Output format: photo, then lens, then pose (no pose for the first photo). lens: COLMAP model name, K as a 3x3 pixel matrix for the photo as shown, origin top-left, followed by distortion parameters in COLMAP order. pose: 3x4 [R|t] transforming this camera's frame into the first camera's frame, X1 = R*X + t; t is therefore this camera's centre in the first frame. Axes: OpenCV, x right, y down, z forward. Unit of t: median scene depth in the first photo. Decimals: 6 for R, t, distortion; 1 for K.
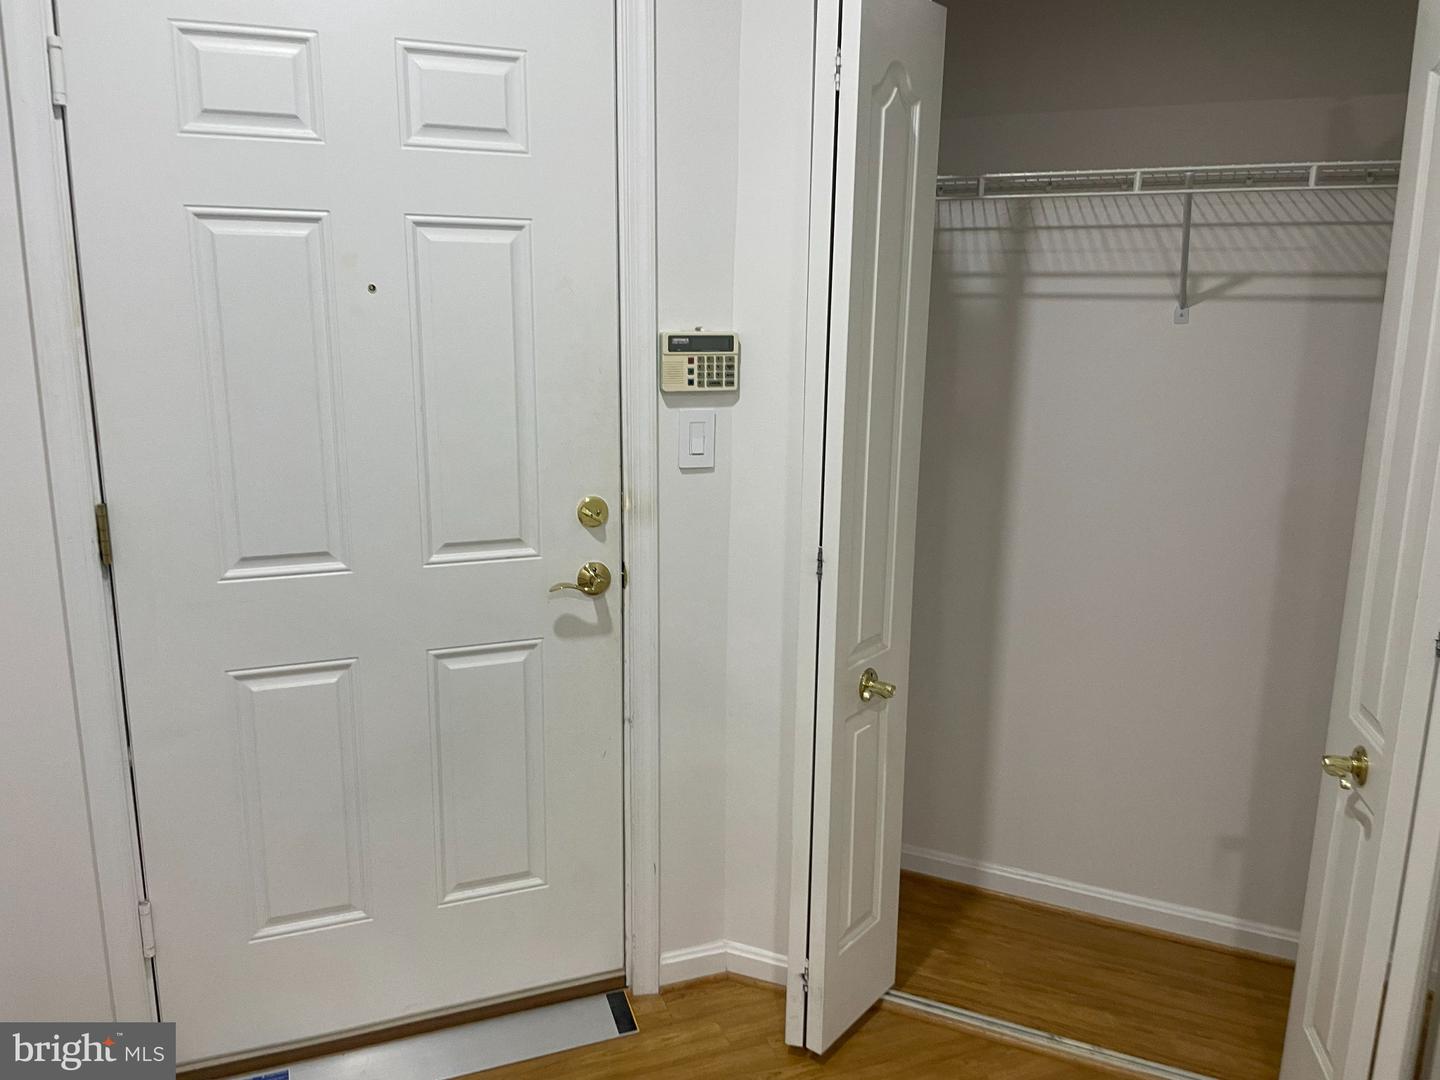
lens RADIAL K [[1093.7, 0, 713.0], [0, 1093.7, 535.4], [0, 0, 1]] dist [0.073547, -0.096944]
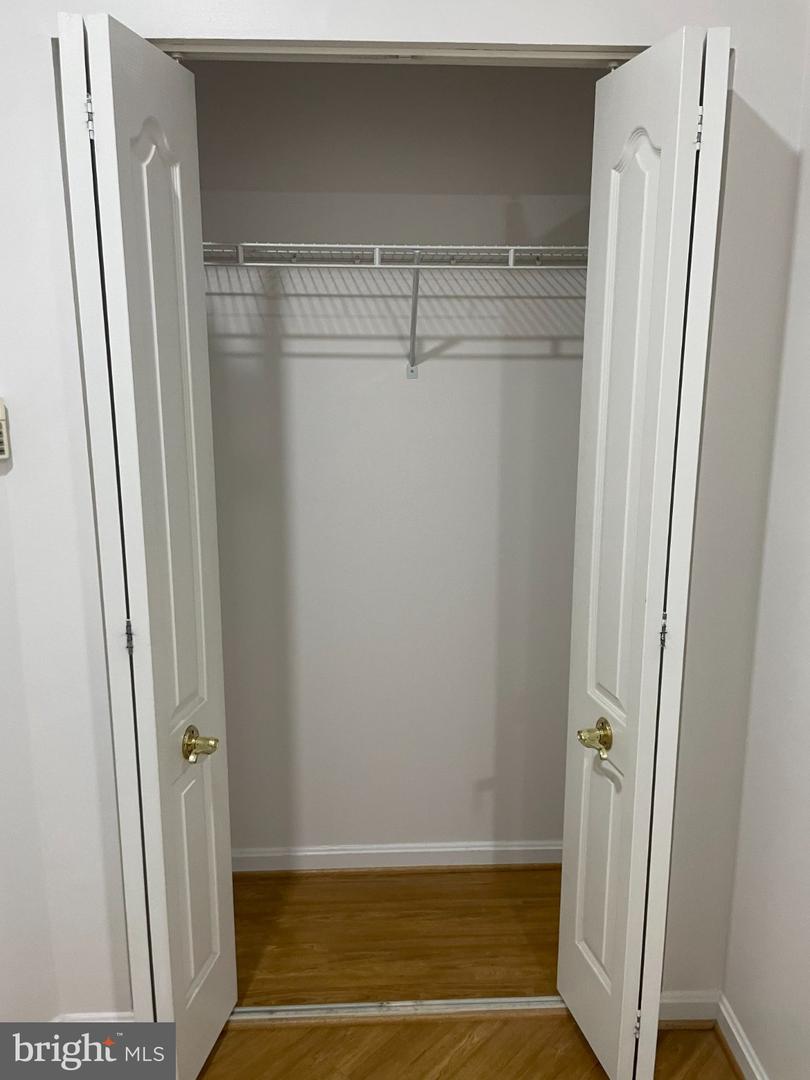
lens RADIAL K [[820.3, 0, 419.3], [0, 820.3, 529.2], [0, 0, 1]] dist [0.073547, -0.096944]
pose [[0.882124, -0.107136, 0.458671, -0.000321], [0.105634, 0.993982, 0.029016, -0.055694], [-0.459019, 0.022855, 0.888132, 0.212877]]
